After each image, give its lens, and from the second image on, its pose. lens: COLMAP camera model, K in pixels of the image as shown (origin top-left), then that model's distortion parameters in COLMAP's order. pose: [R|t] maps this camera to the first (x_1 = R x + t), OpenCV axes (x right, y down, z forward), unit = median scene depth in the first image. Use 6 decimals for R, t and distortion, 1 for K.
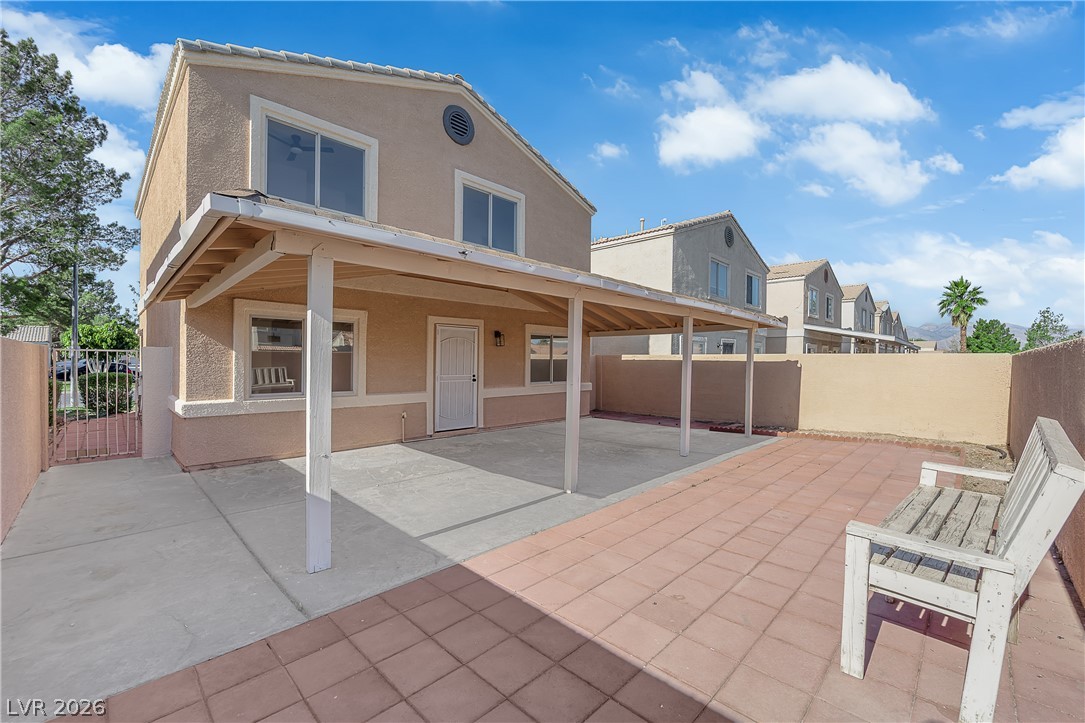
lens RADIAL K [[441.6, 0, 542.5], [0, 441.6, 361.5], [0, 0, 1]] dist [0.001084, 0.000059]
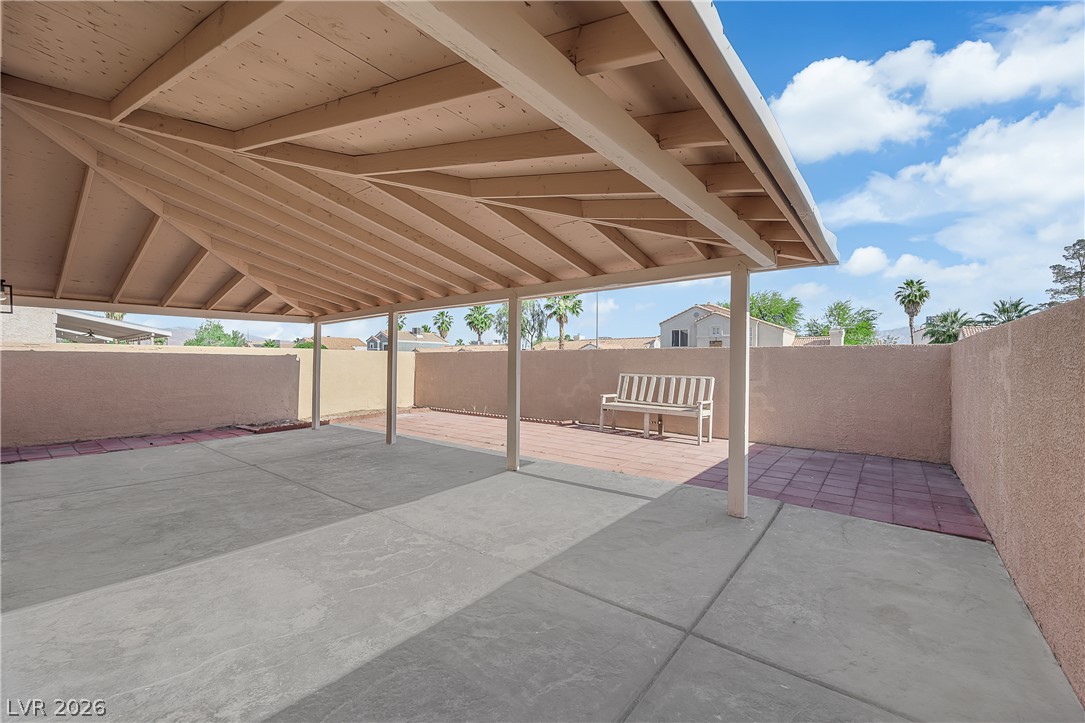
lens RADIAL K [[441.6, 0, 542.5], [0, 441.6, 361.5], [0, 0, 1]] dist [0.001084, 0.000059]
pose [[-0.112795, -0.004590, 0.993608, -0.966449], [0.000877, 0.999988, 0.004719, 0.017783], [-0.993618, 0.001404, -0.112790, 0.971445]]
